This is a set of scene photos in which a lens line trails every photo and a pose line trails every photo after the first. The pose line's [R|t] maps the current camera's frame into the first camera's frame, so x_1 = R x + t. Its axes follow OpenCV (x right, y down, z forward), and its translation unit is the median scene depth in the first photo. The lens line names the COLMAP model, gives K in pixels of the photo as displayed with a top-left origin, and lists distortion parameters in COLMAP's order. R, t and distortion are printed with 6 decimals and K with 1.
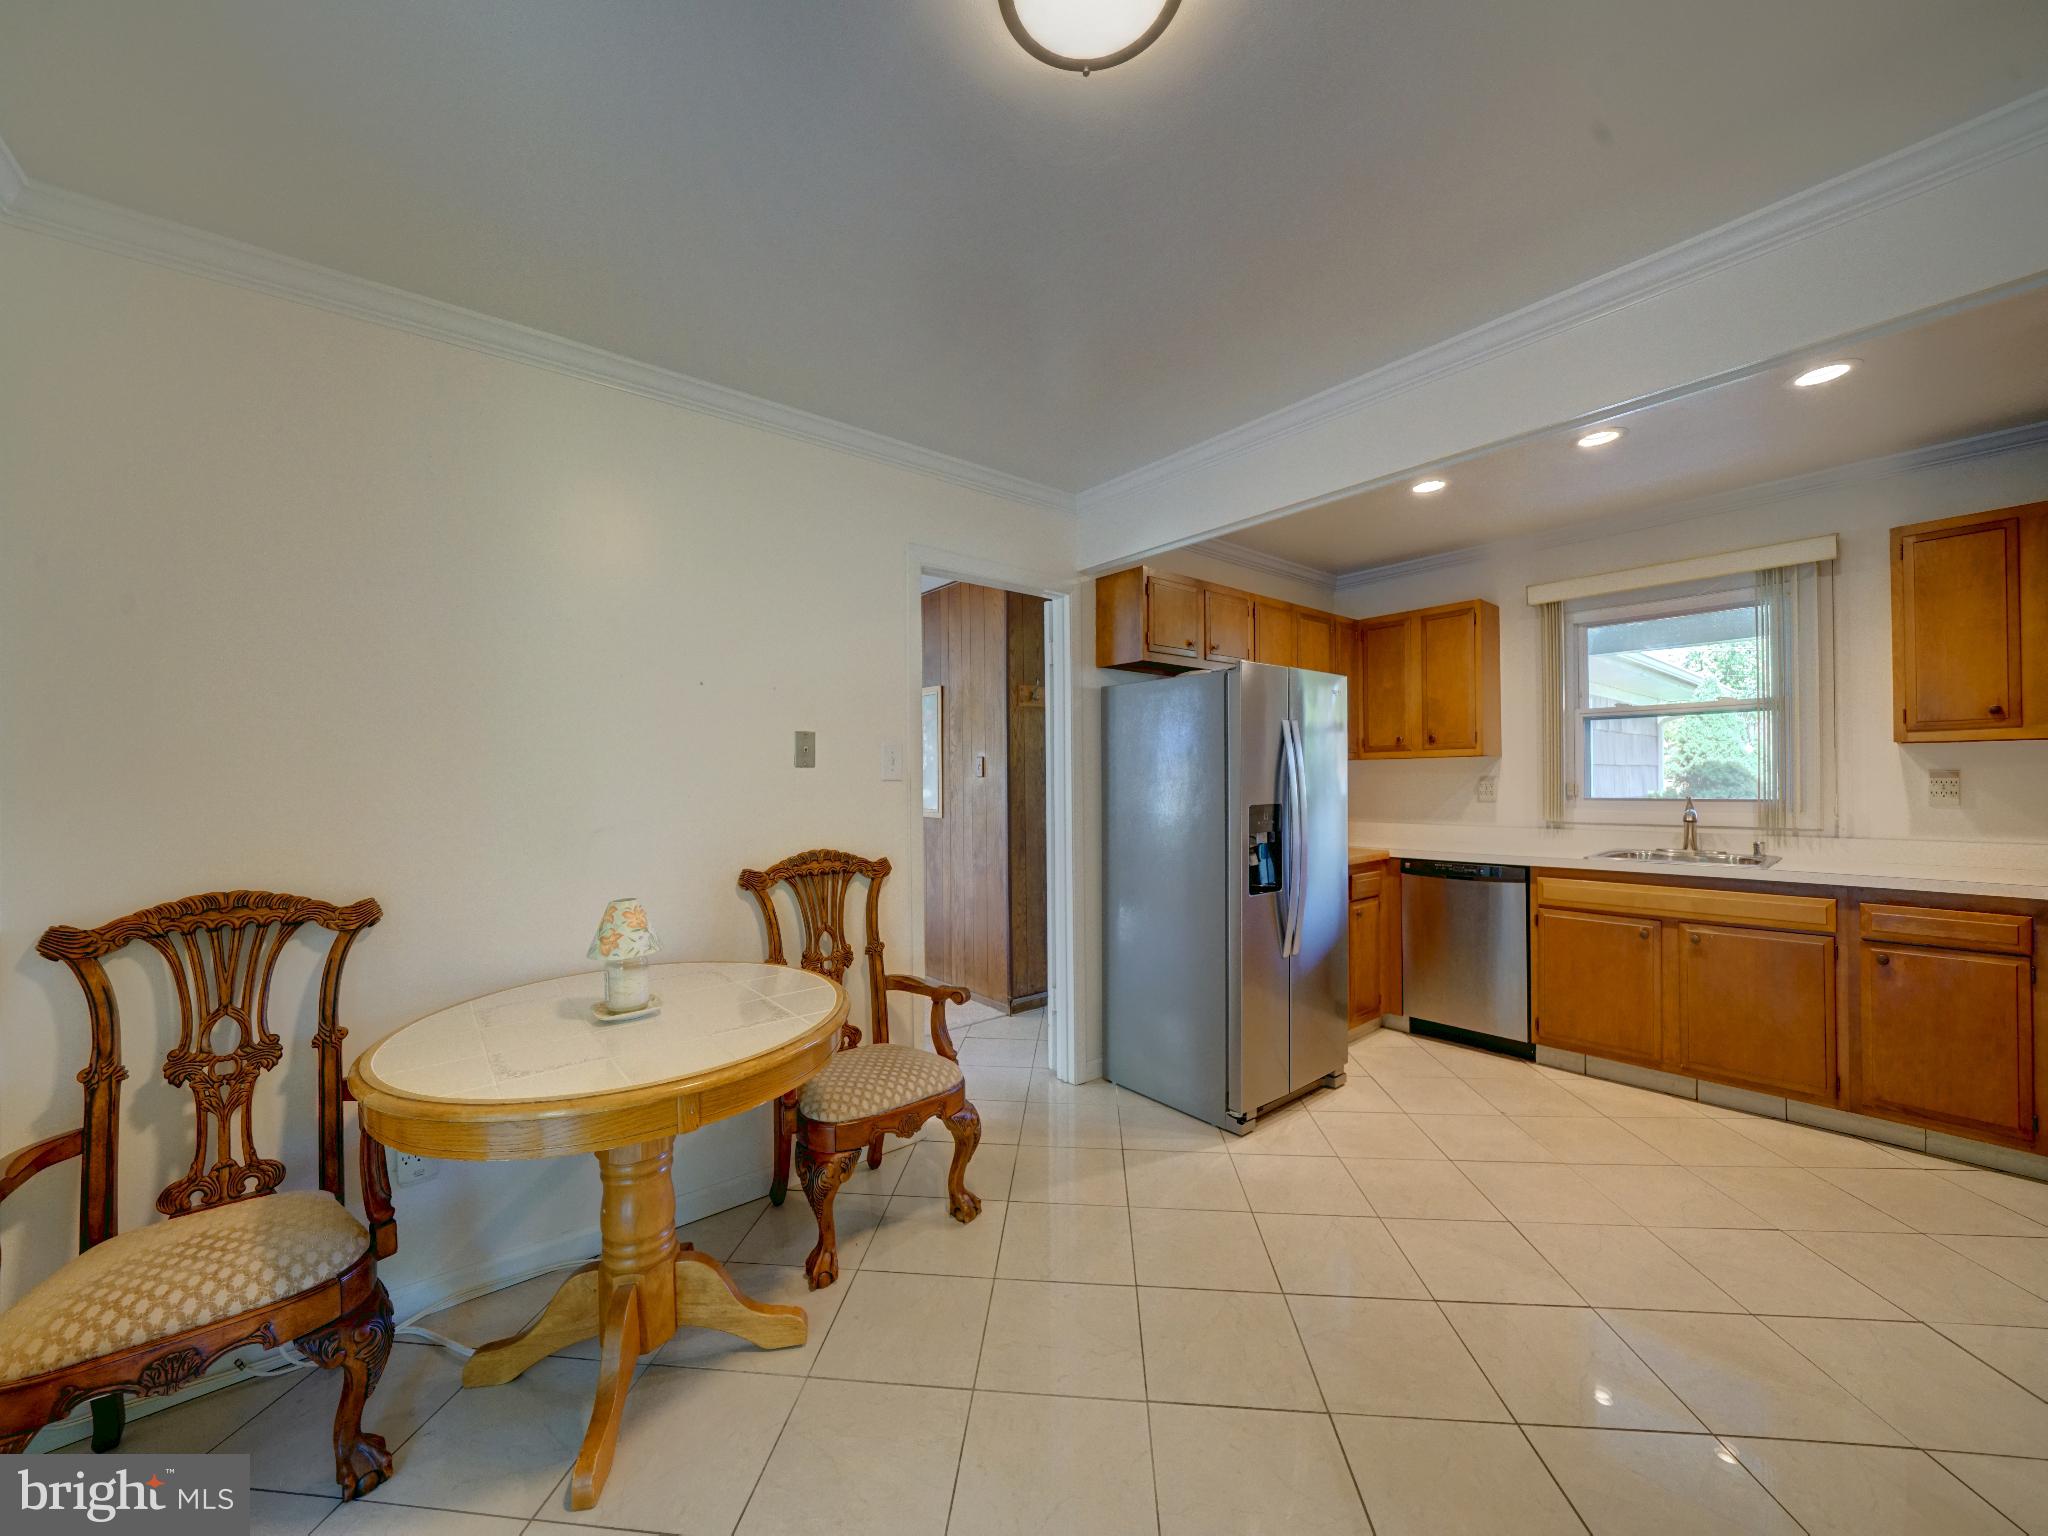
lens RADIAL K [[783.3, 0, 1021.2], [0, 783.3, 777.6], [0, 0, 1]] dist [-0.009093, 0.001911]
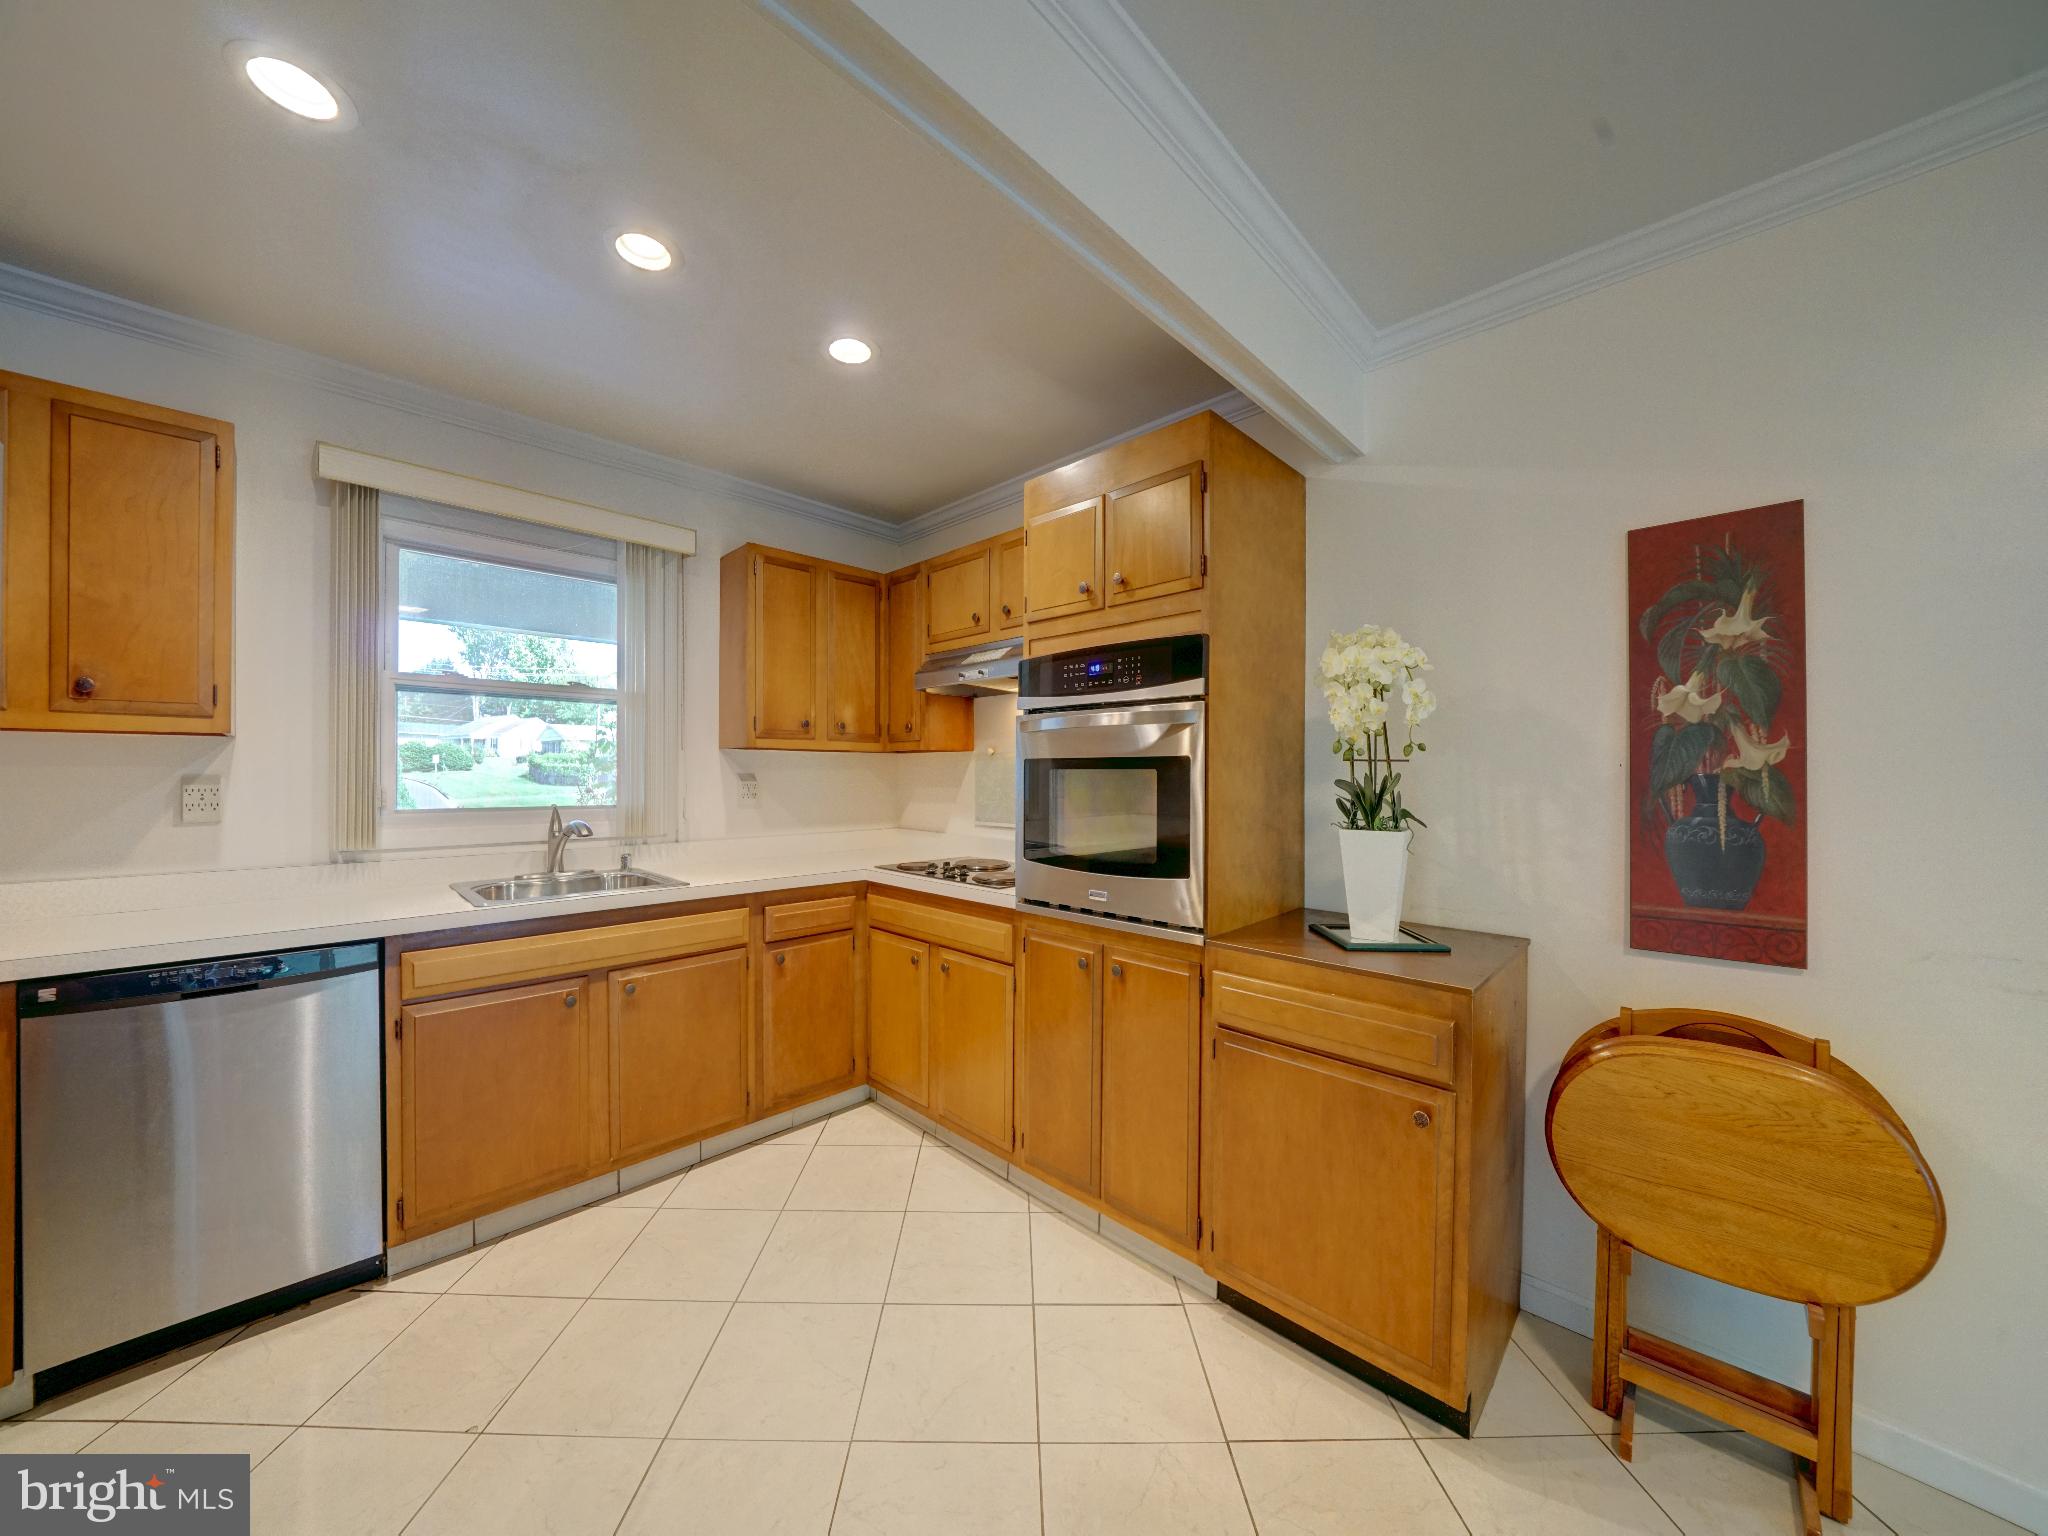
lens RADIAL K [[713.8, 0, 1002.7], [0, 713.8, 775.2], [0, 0, 1]] dist [-0.020412, 0.001398]
pose [[-0.078809, 0.008356, 0.996855, 0.105364], [-0.007691, 0.999930, -0.008990, -0.001149], [-0.996860, -0.008375, -0.078739, 0.549298]]
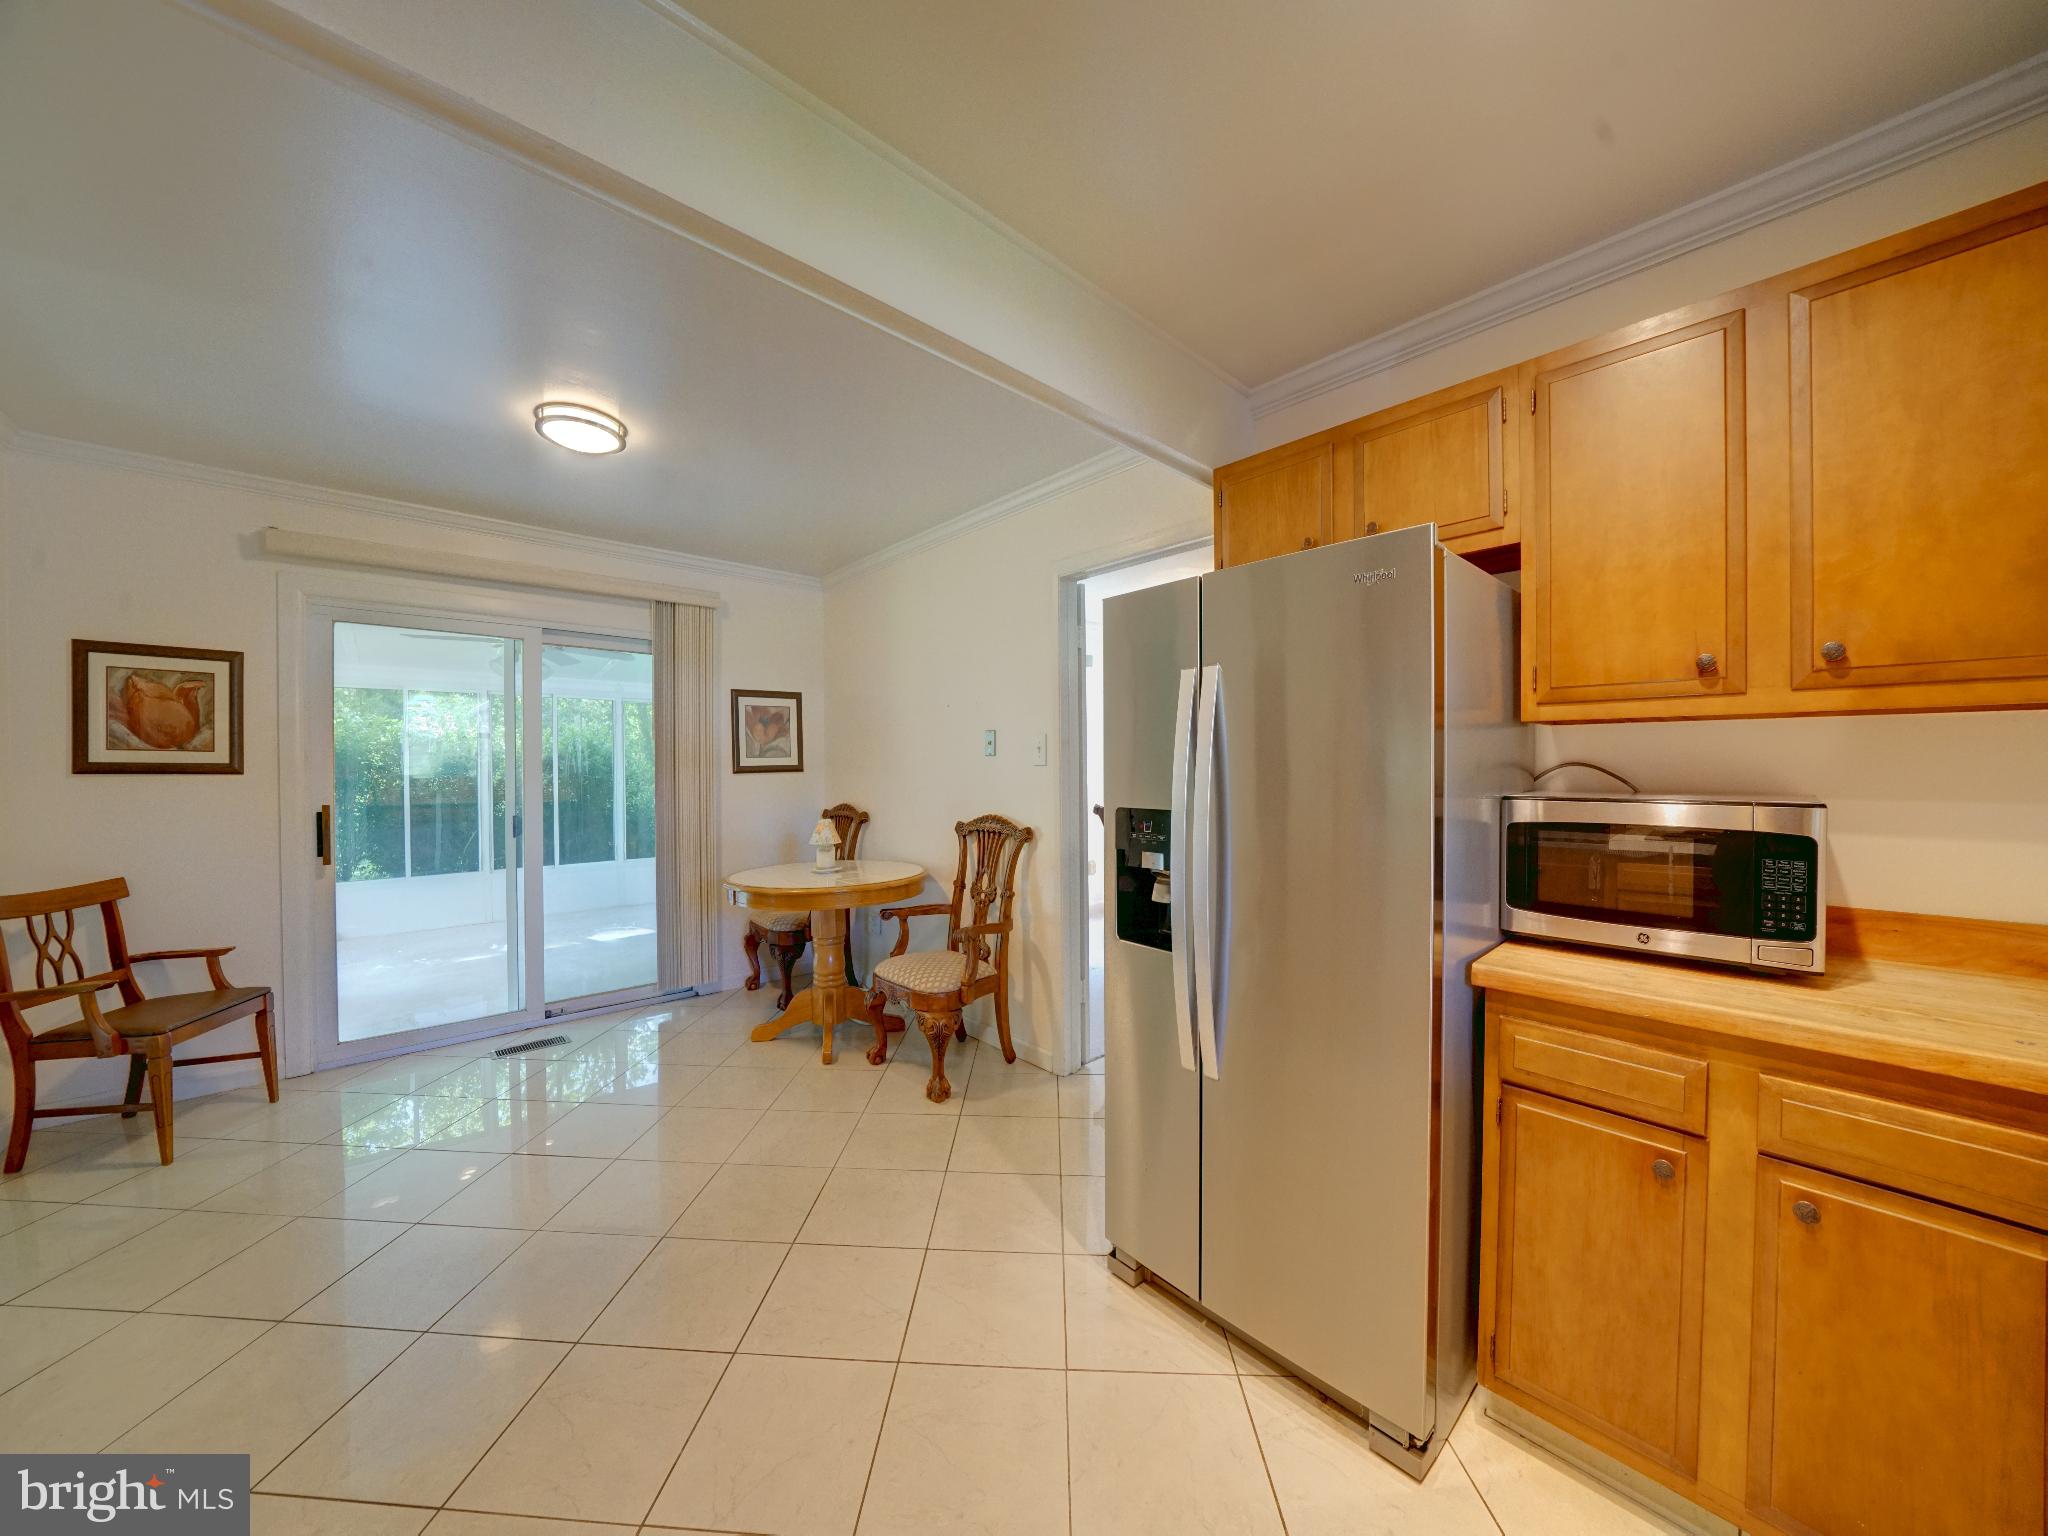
lens RADIAL K [[713.8, 0, 996.3], [0, 713.8, 774.7], [0, 0, 1]] dist [-0.020412, 0.001398]
pose [[0.017764, 0.023842, -0.999558, 0.684056], [0.006481, 0.999692, 0.023960, -0.006682], [0.999821, -0.006903, 0.017604, 0.663685]]
